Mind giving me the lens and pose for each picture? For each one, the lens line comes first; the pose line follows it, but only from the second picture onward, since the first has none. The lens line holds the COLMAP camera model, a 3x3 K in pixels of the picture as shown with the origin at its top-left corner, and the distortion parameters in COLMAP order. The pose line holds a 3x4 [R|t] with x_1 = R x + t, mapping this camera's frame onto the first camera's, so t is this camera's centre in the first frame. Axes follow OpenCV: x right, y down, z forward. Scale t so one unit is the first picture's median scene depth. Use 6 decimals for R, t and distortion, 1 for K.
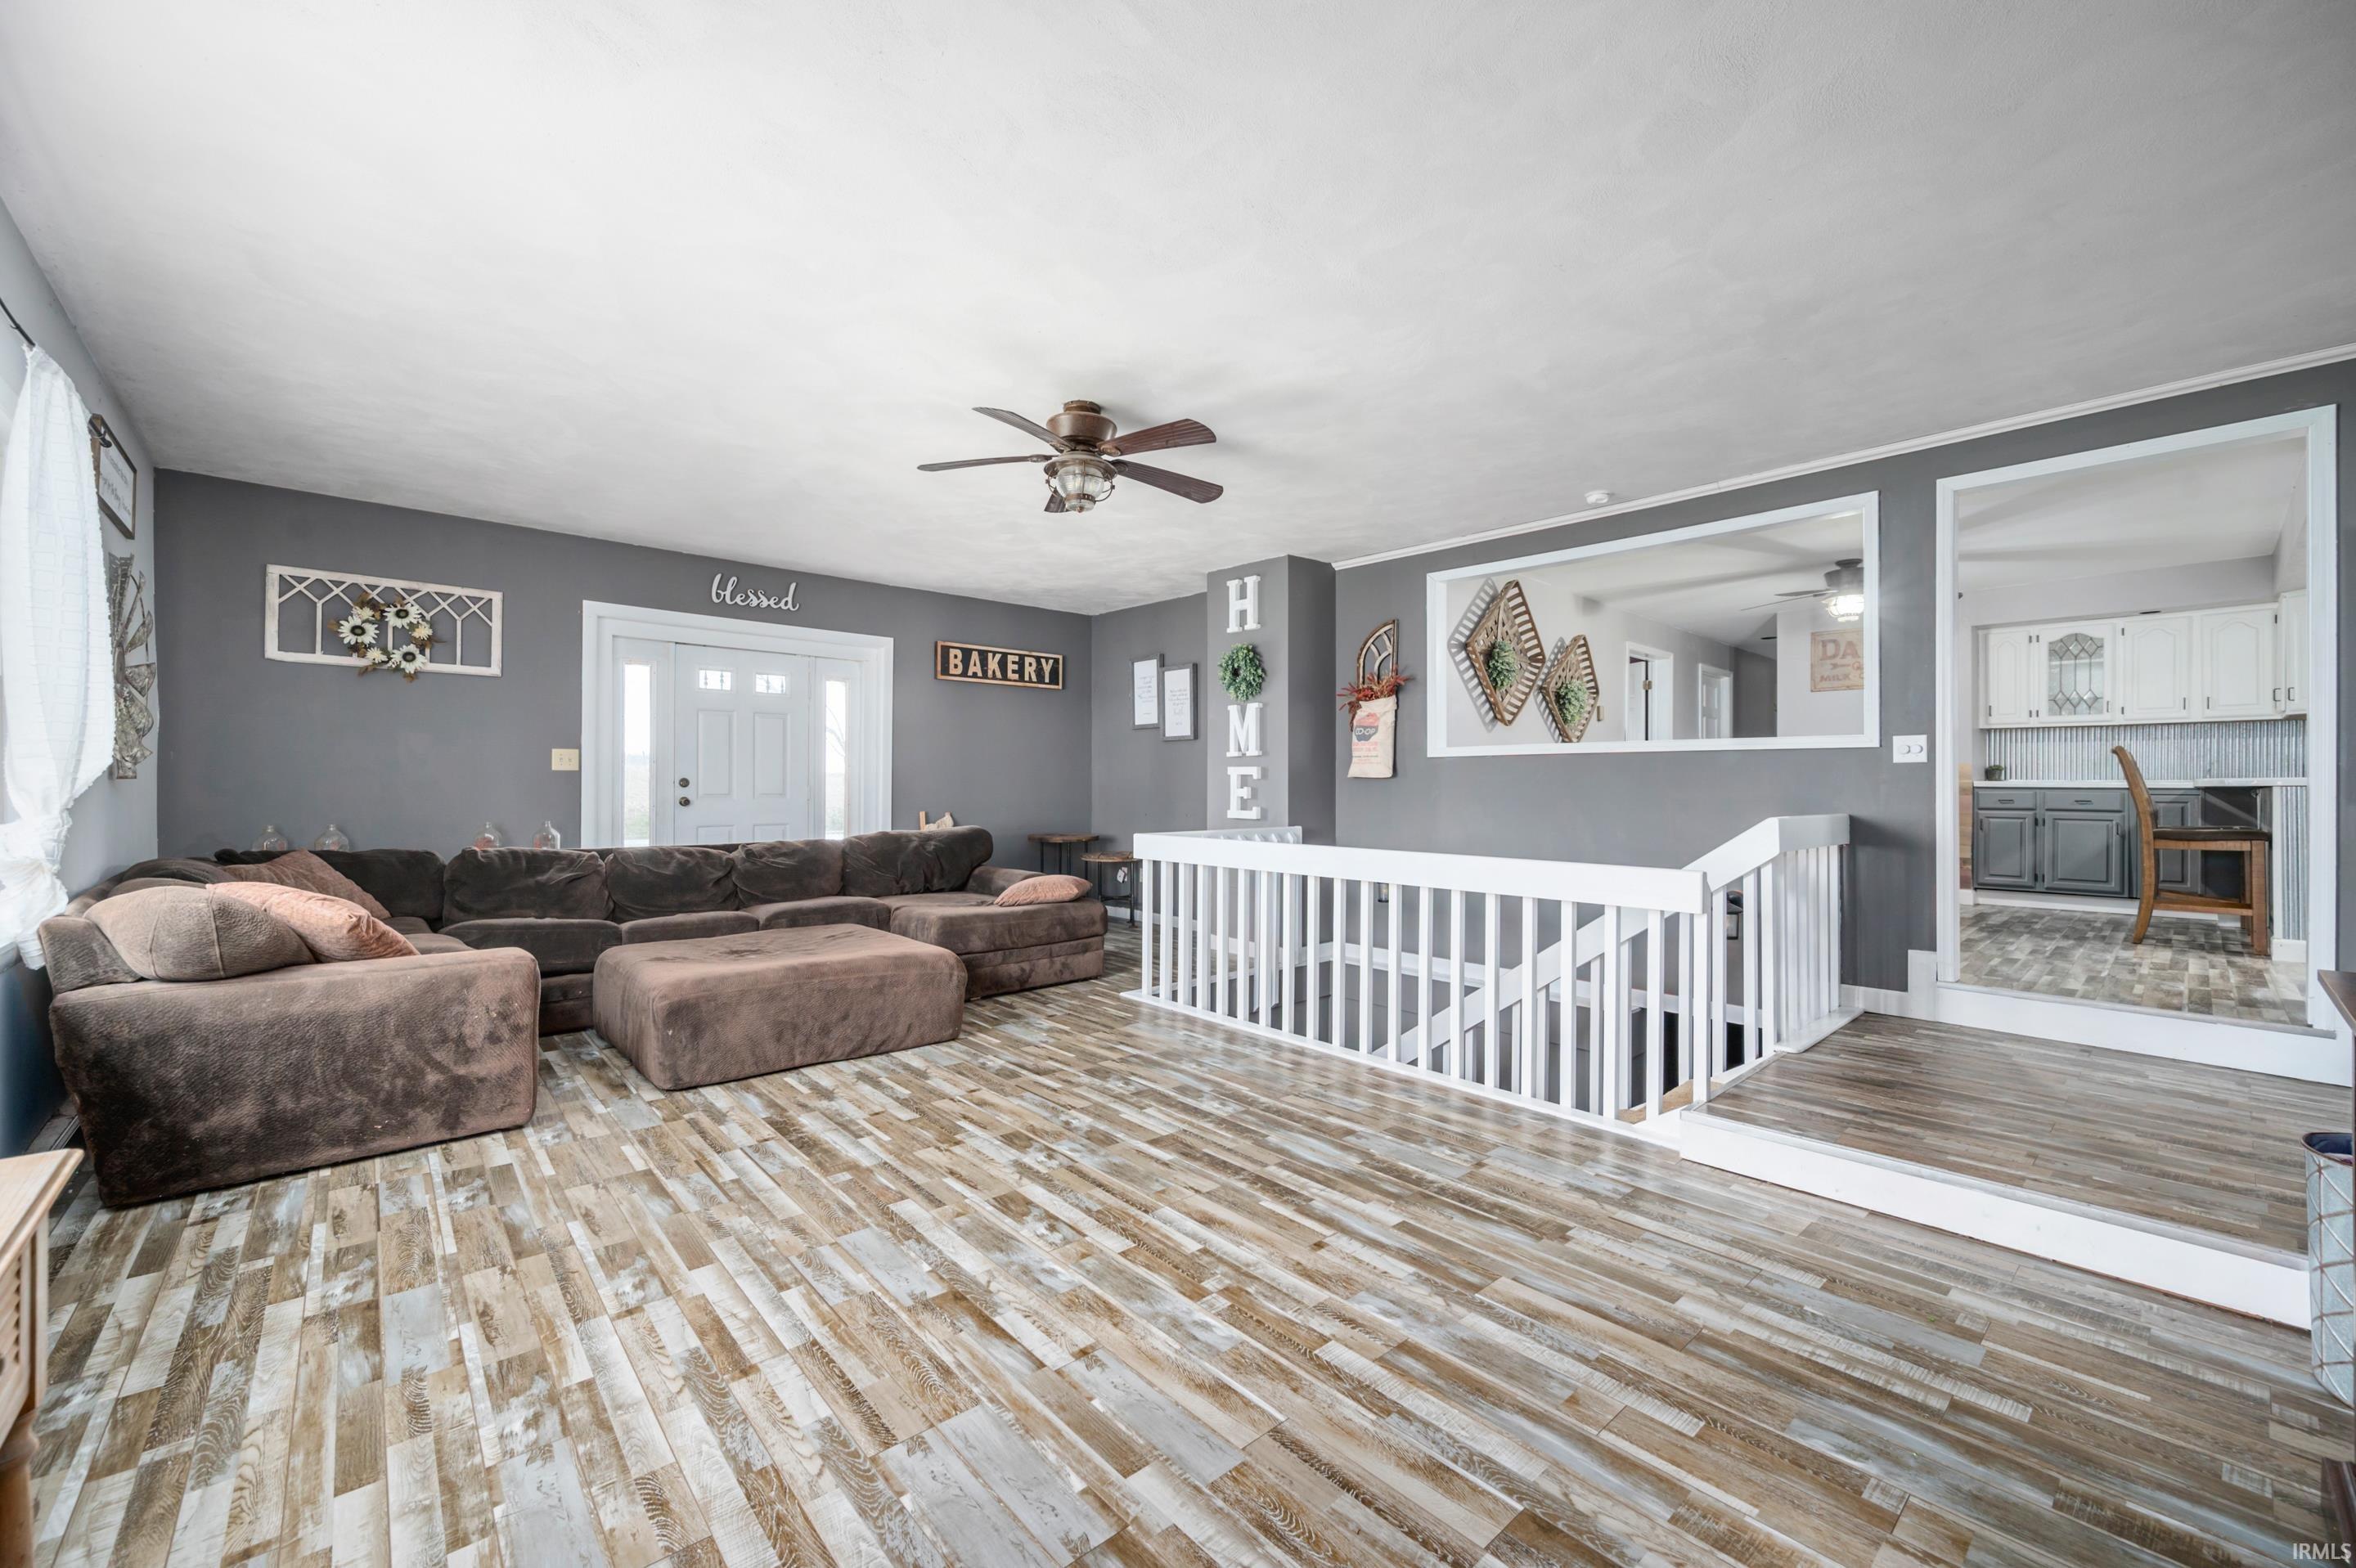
lens RADIAL K [[942.0, 0, 1197.5], [0, 942.0, 780.2], [0, 0, 1]] dist [-0.002012, -0.000046]
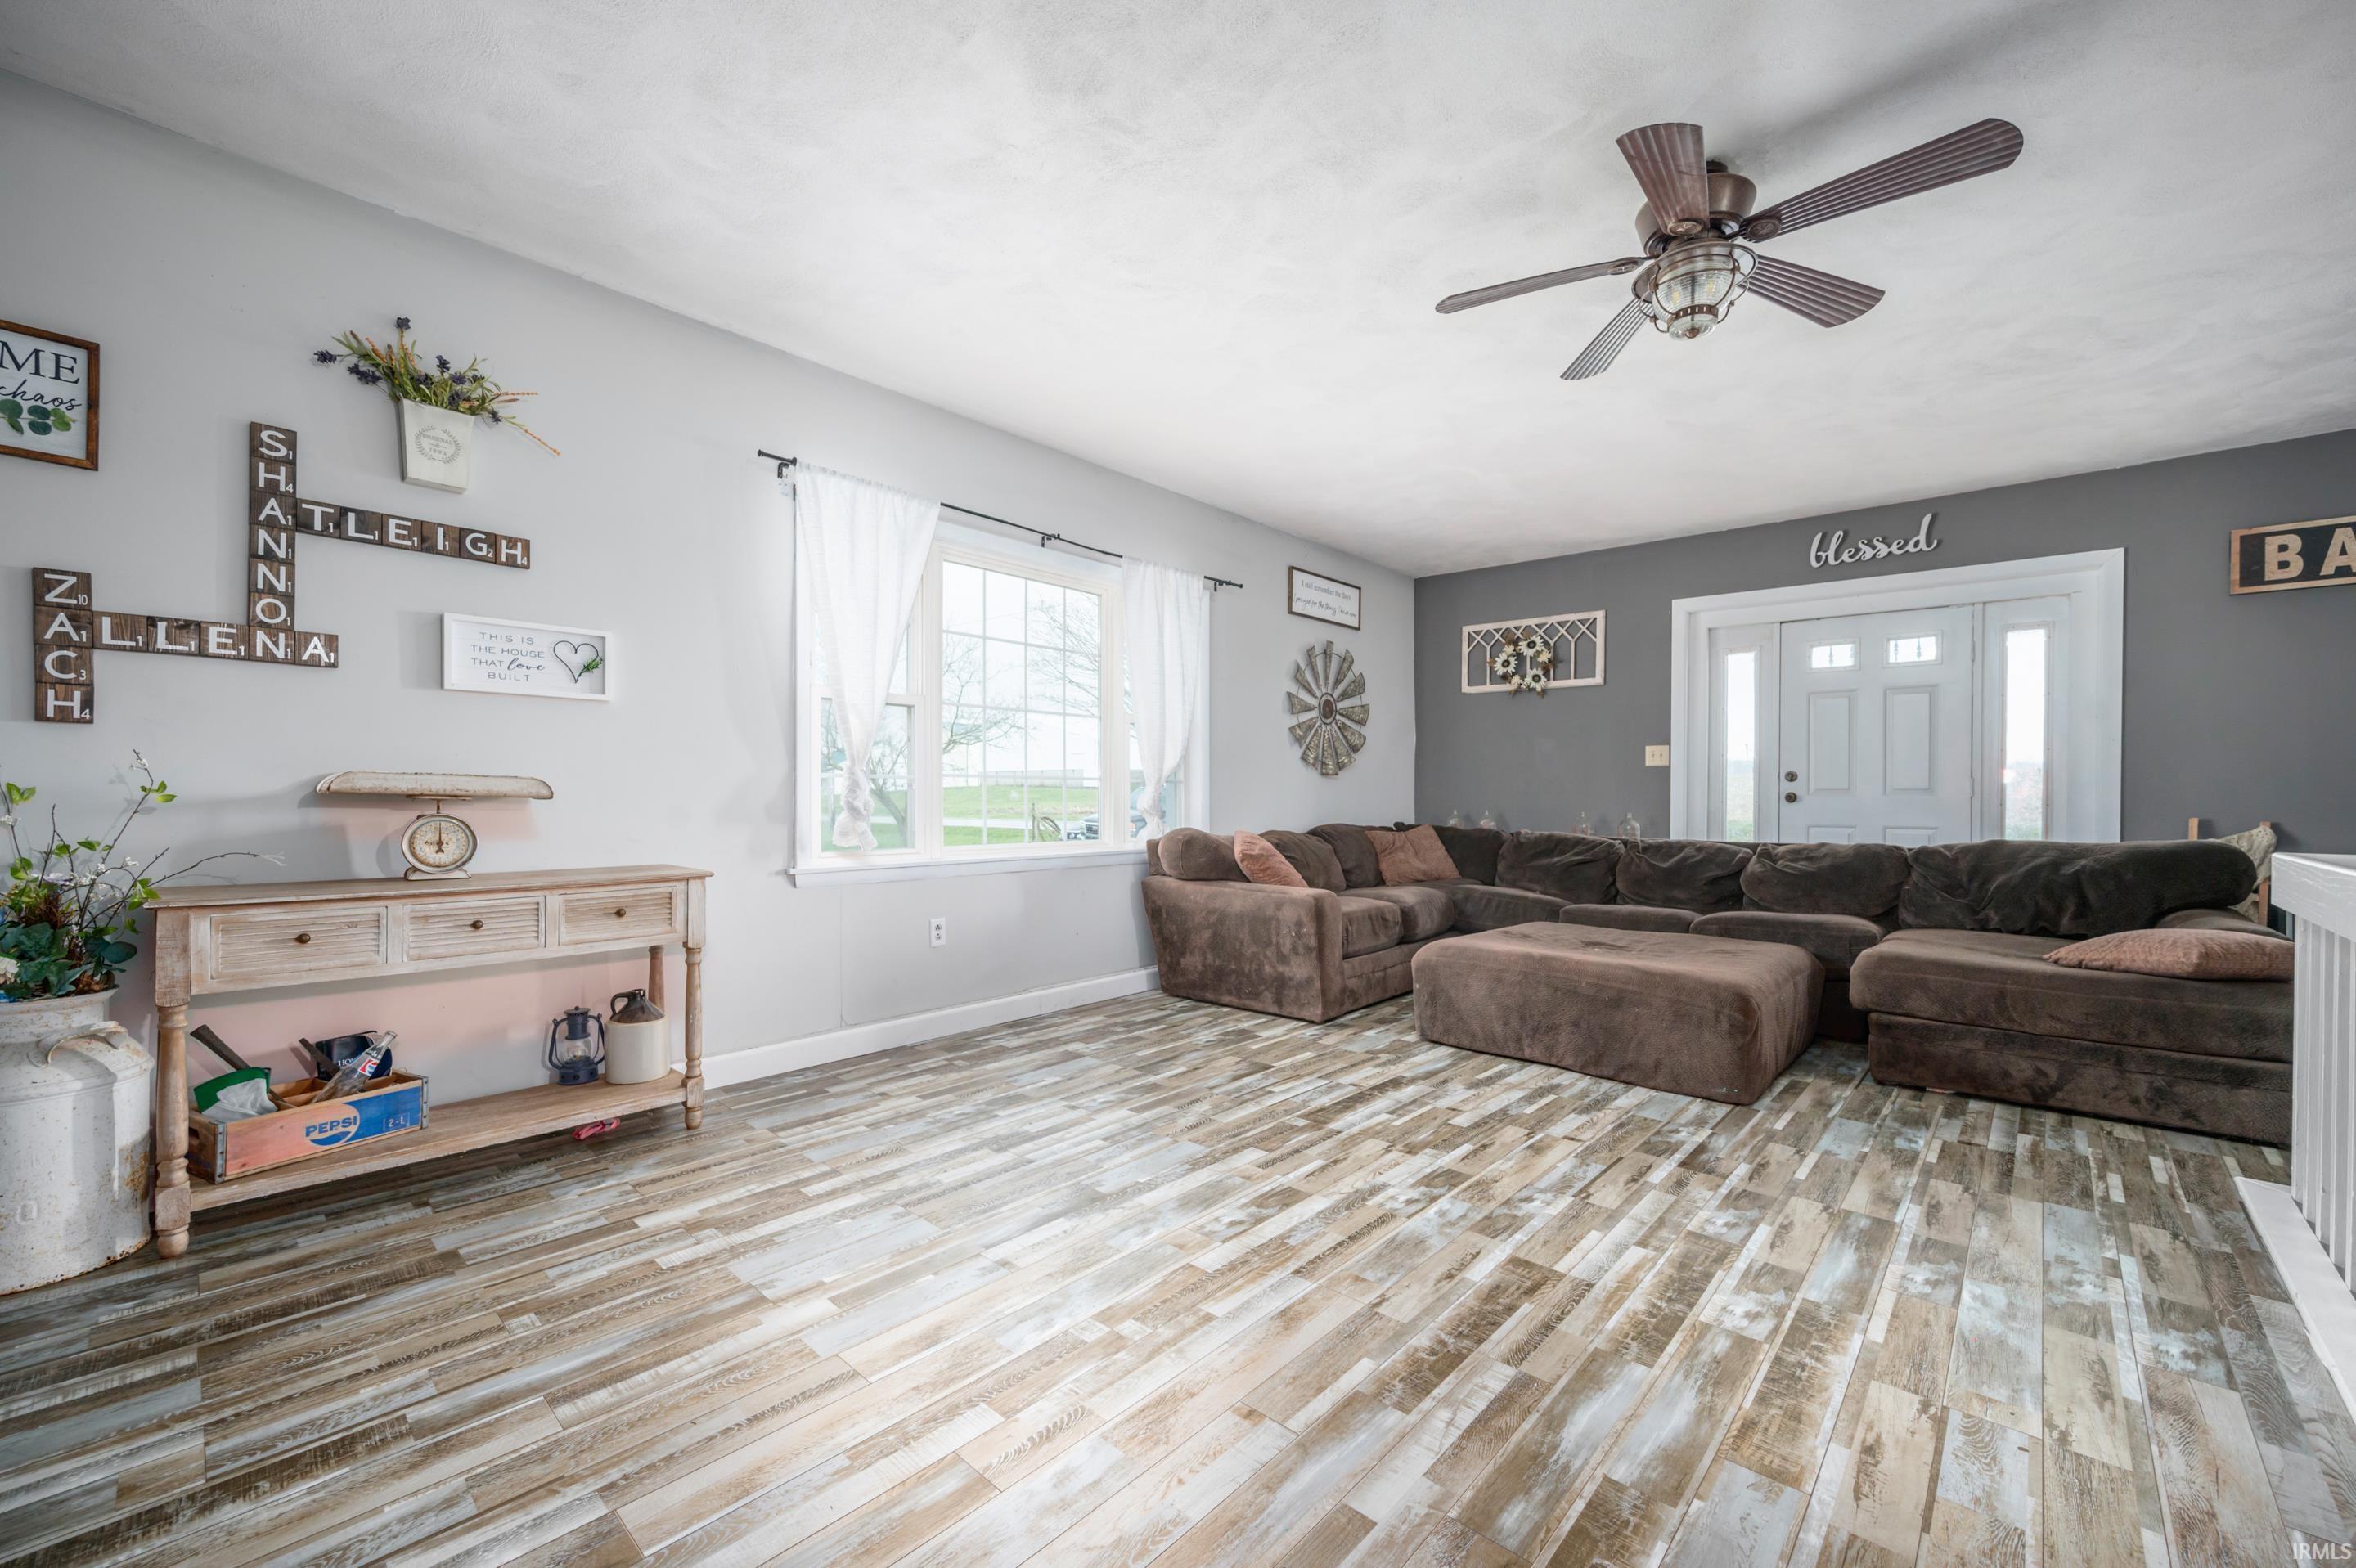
lens RADIAL K [[942.0, 0, 1180.5], [0, 942.0, 798.8], [0, 0, 1]] dist [-0.002012, -0.000046]
pose [[0.085660, -0.001994, -0.996322, 0.549070], [-0.000258, 0.999998, -0.002024, 0.047133], [0.996324, 0.000430, 0.085659, 0.631874]]
